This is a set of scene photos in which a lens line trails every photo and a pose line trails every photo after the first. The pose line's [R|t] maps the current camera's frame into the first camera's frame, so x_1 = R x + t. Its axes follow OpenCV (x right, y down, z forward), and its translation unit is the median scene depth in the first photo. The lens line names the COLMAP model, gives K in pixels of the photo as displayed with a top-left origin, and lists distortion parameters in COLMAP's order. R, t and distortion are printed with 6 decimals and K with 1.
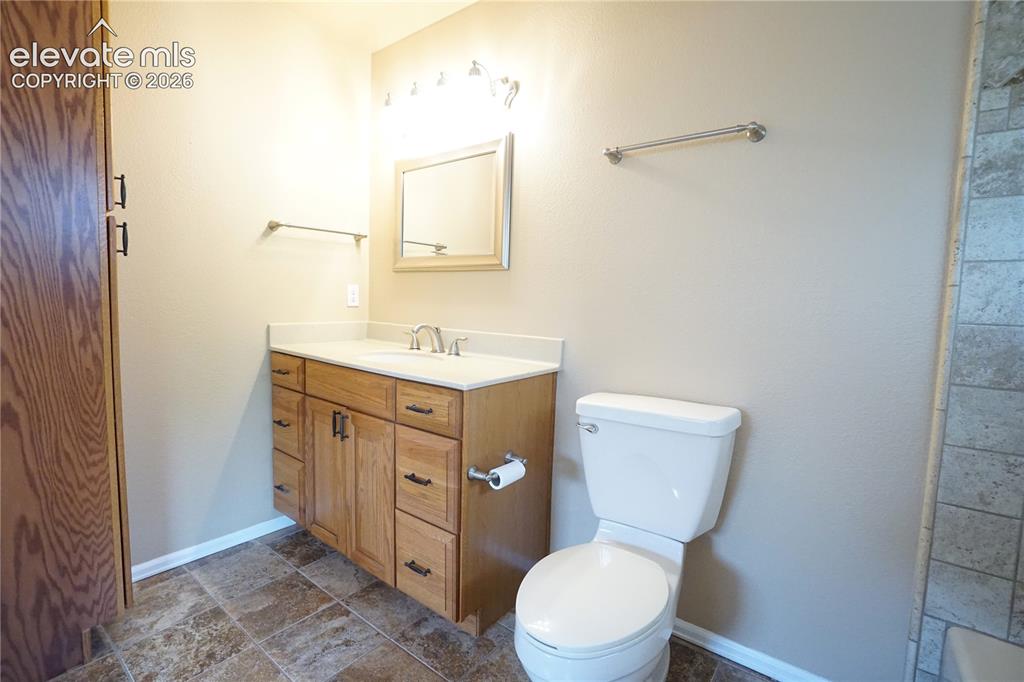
lens RADIAL K [[458.2, 0, 507.1], [0, 458.2, 336.4], [0, 0, 1]] dist [-0.065090, 0.022247]
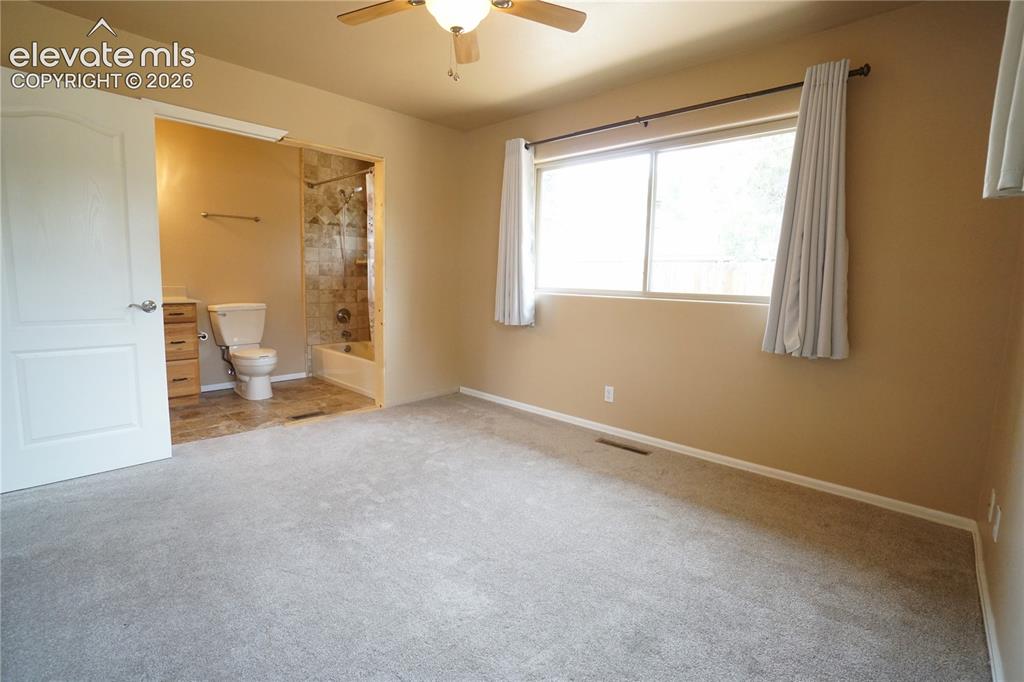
lens RADIAL K [[458.2, 0, 507.1], [0, 458.2, 336.4], [0, 0, 1]] dist [-0.065090, 0.022247]
pose [[0.136715, -0.148043, 0.979486, -3.084684], [0.062125, 0.988105, 0.140674, 0.059676], [-0.988660, 0.041618, 0.144286, -1.547904]]
